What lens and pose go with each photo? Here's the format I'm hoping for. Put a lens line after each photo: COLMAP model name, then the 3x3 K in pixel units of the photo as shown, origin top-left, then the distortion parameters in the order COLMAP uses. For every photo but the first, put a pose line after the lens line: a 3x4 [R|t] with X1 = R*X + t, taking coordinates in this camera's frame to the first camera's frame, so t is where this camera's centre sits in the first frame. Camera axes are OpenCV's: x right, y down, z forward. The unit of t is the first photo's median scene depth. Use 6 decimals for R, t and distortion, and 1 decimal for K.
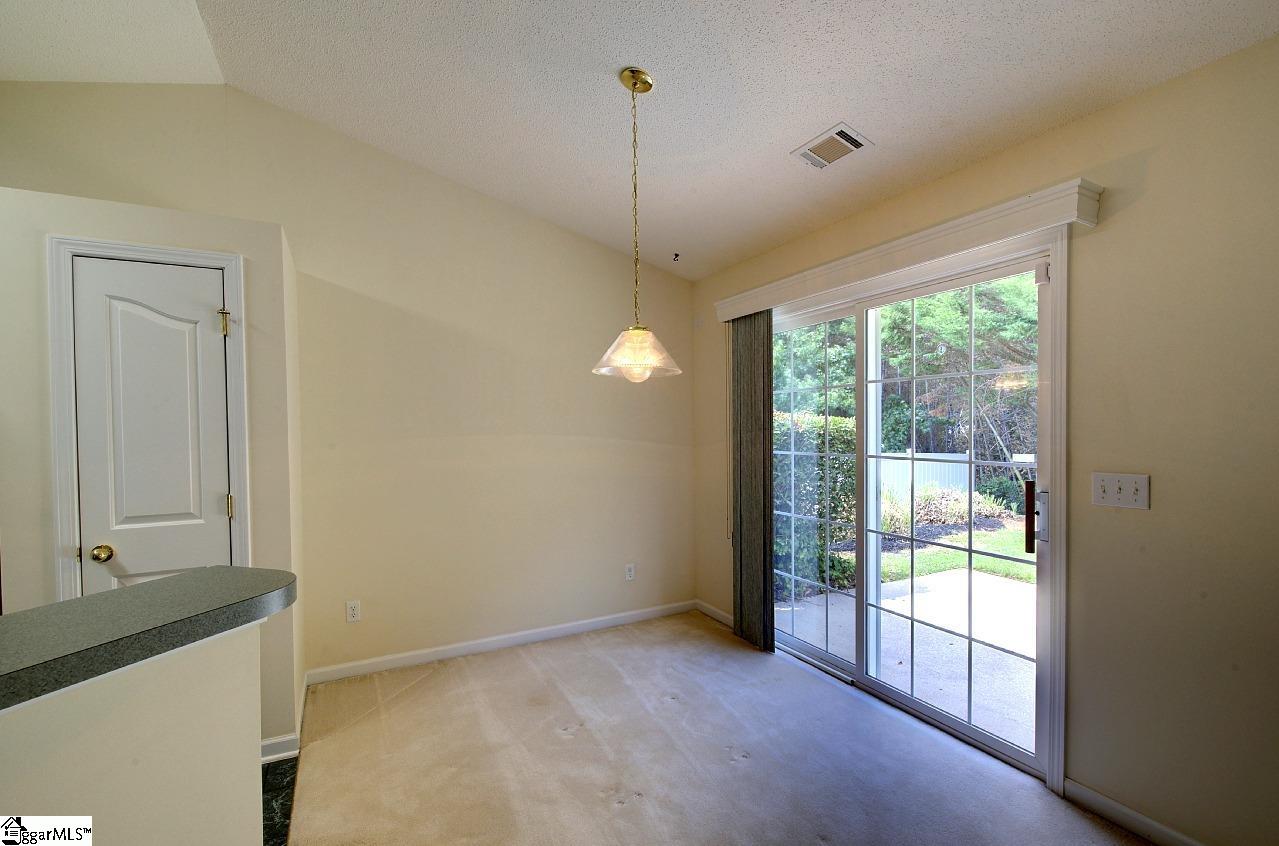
lens RADIAL K [[531.6, 0, 644.0], [0, 531.6, 441.2], [0, 0, 1]] dist [0.000530, -0.000342]
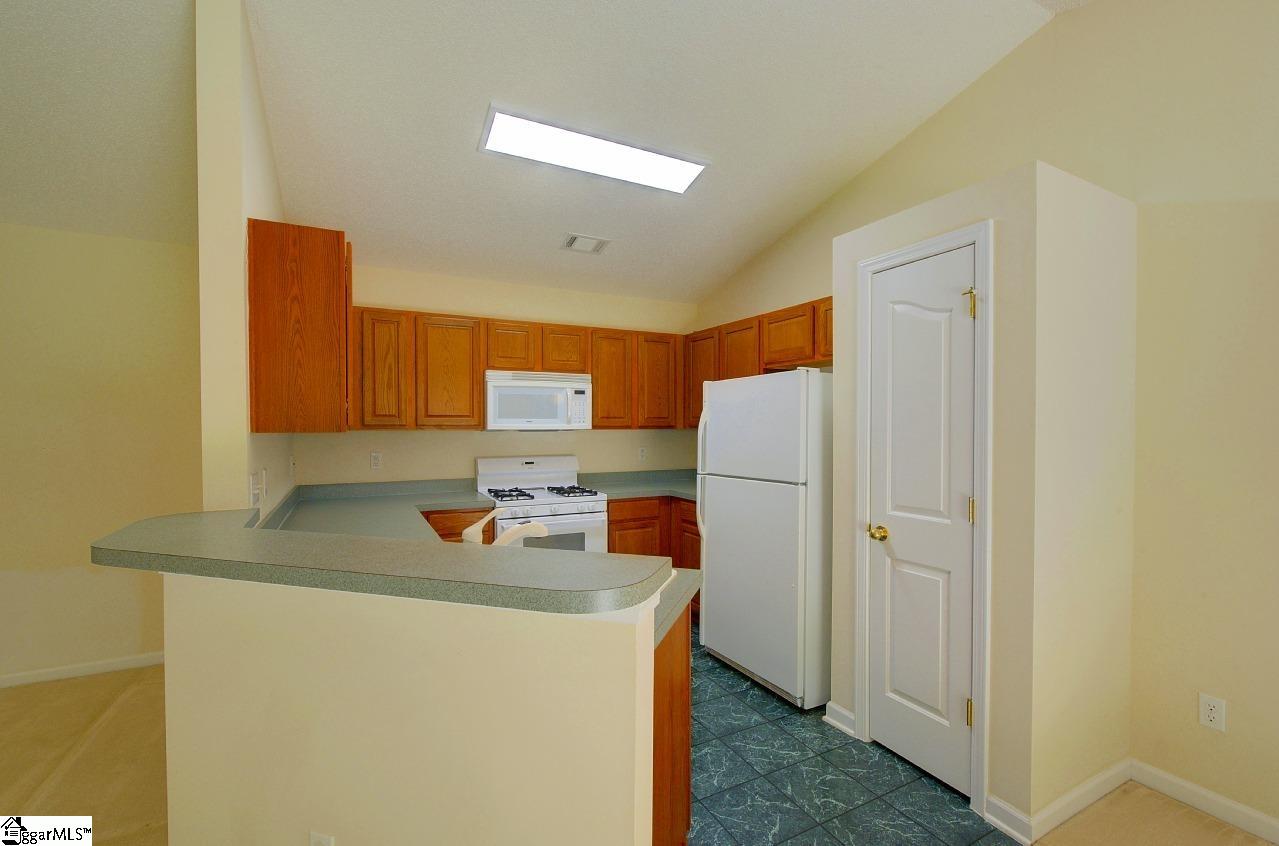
lens RADIAL K [[558.2, 0, 663.7], [0, 558.2, 436.2], [0, 0, 1]] dist [0.001494, 0.000214]
pose [[0.022705, 0.029361, -0.999311, 0.138680], [-0.024366, 0.999288, 0.028807, -0.016634], [0.999445, 0.023695, 0.023404, 0.477804]]
